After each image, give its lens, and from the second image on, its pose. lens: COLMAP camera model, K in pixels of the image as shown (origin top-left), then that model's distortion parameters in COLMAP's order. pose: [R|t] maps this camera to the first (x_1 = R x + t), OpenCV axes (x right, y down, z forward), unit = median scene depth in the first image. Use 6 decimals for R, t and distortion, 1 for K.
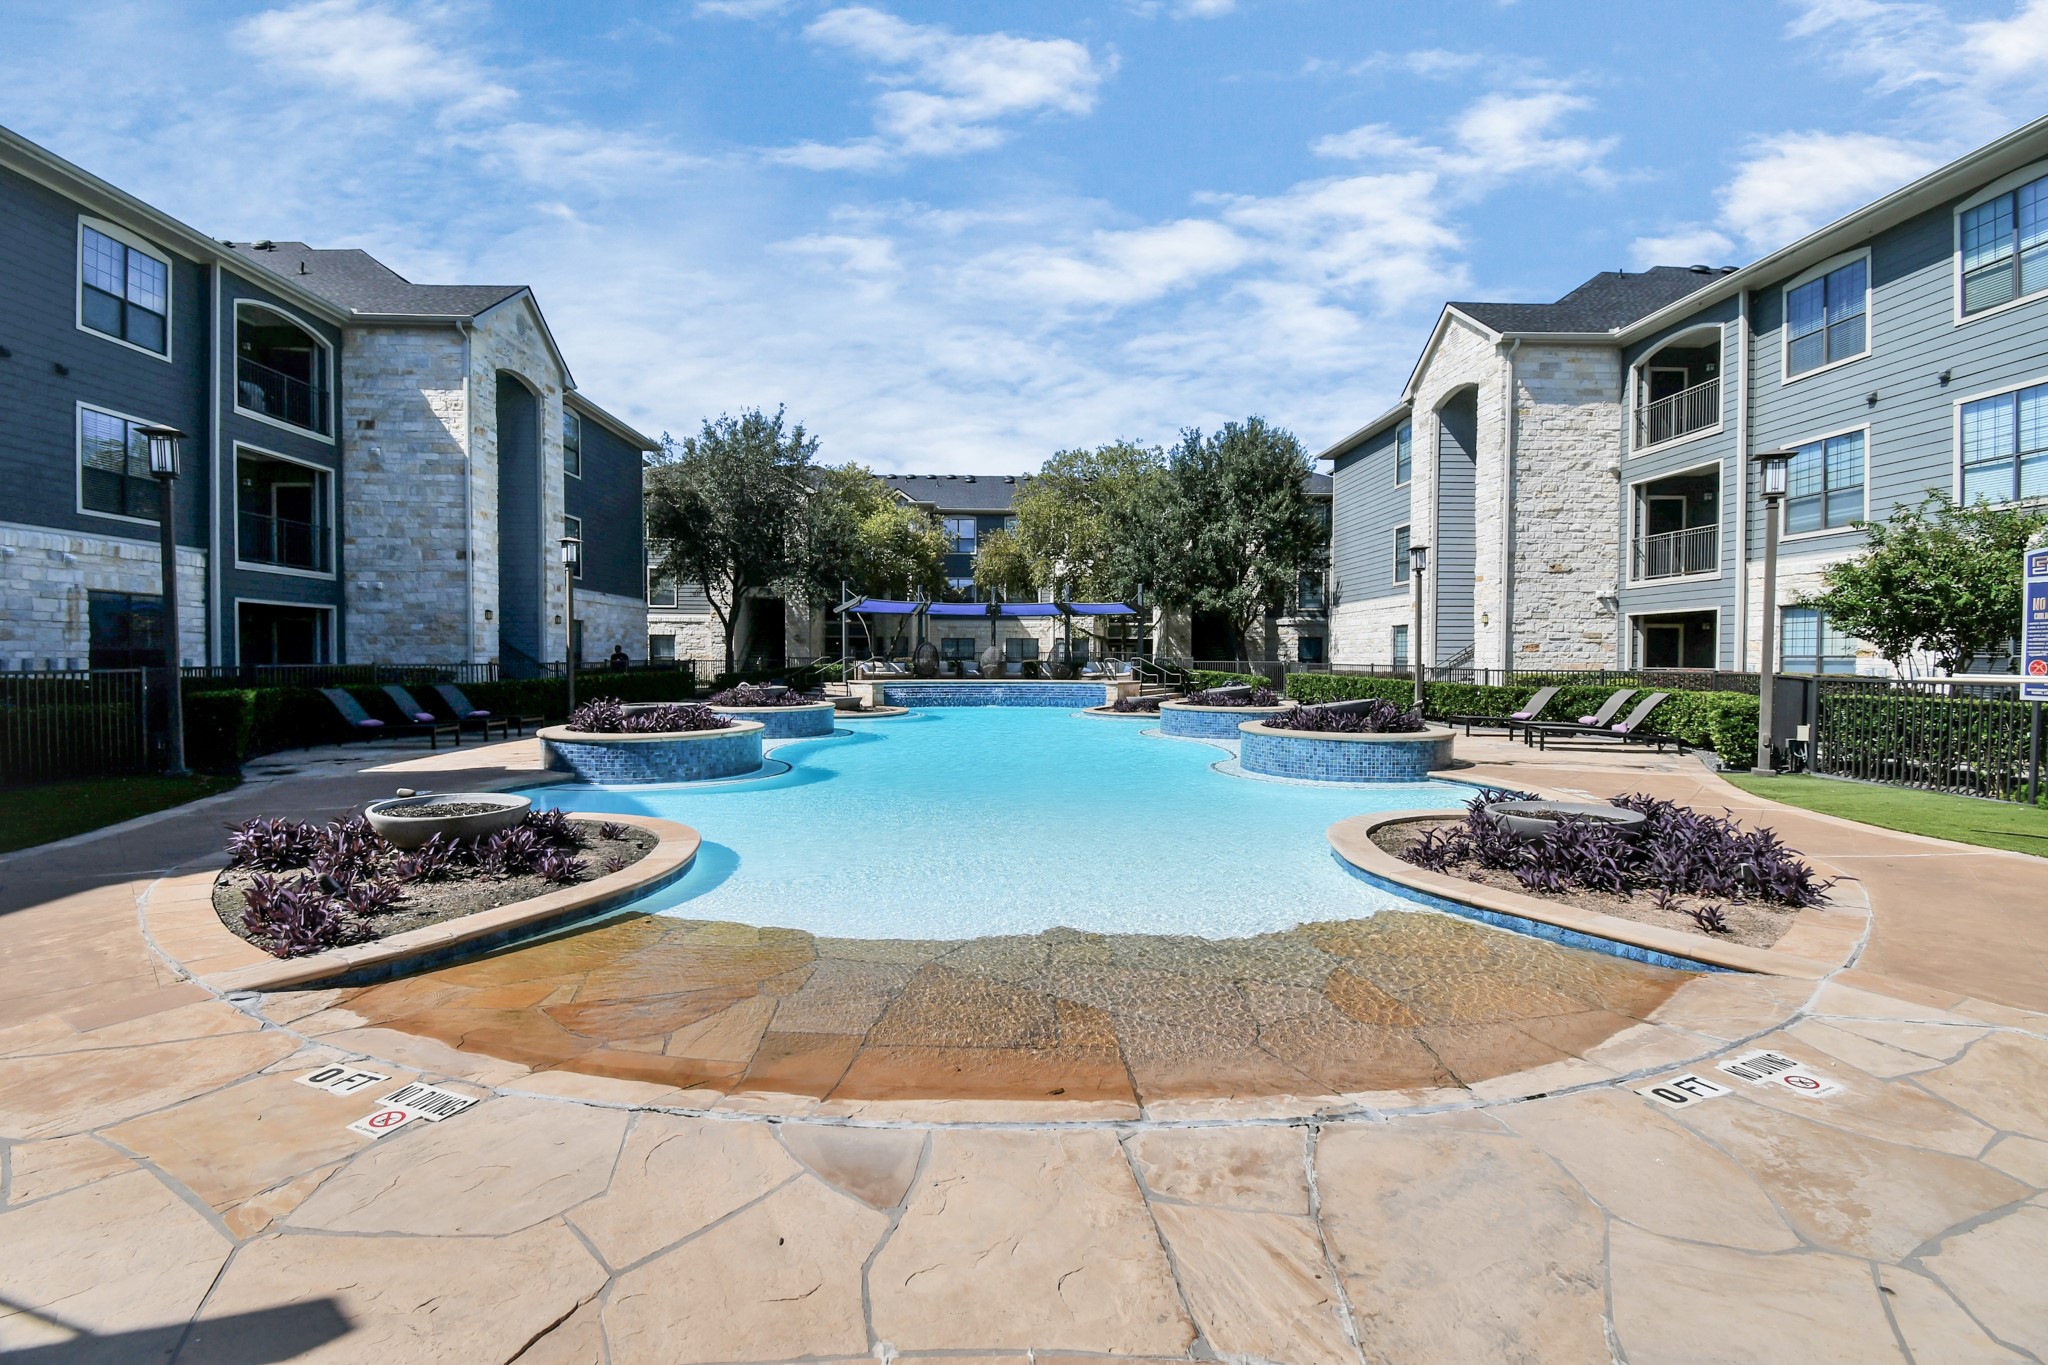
lens RADIAL K [[889.1, 0, 996.5], [0, 889.1, 648.3], [0, 0, 1]] dist [0.021543, -0.024427]
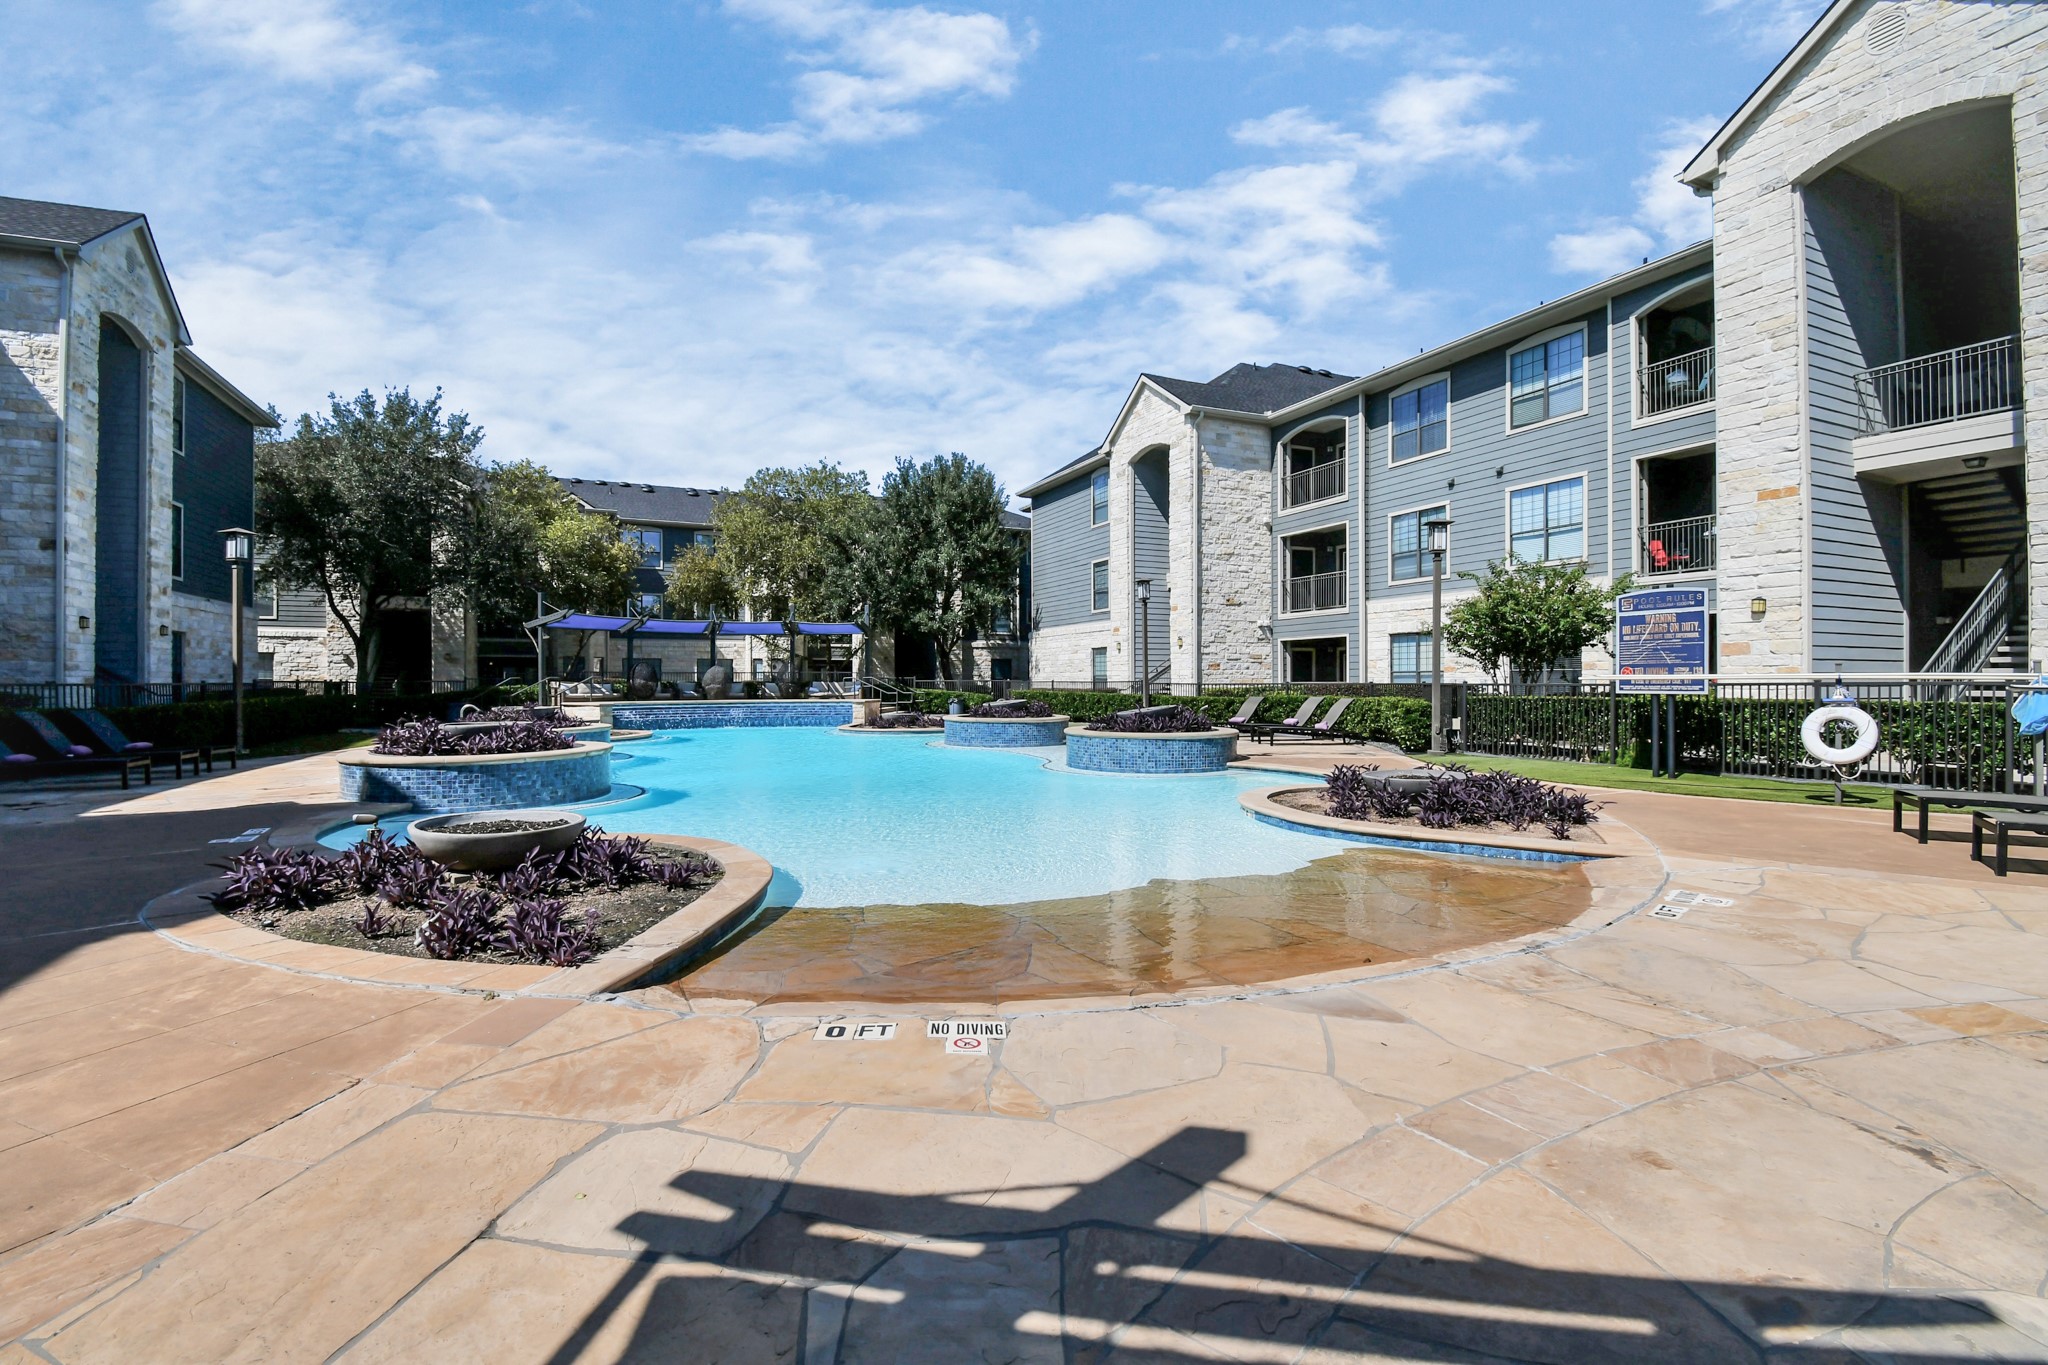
lens RADIAL K [[889.1, 0, 996.5], [0, 889.1, 648.3], [0, 0, 1]] dist [0.021543, -0.024427]
pose [[0.928151, 0.008860, 0.372098, -0.122344], [0.000603, 0.999679, -0.025309, 0.005230], [-0.372203, 0.023715, 0.927848, -0.011345]]
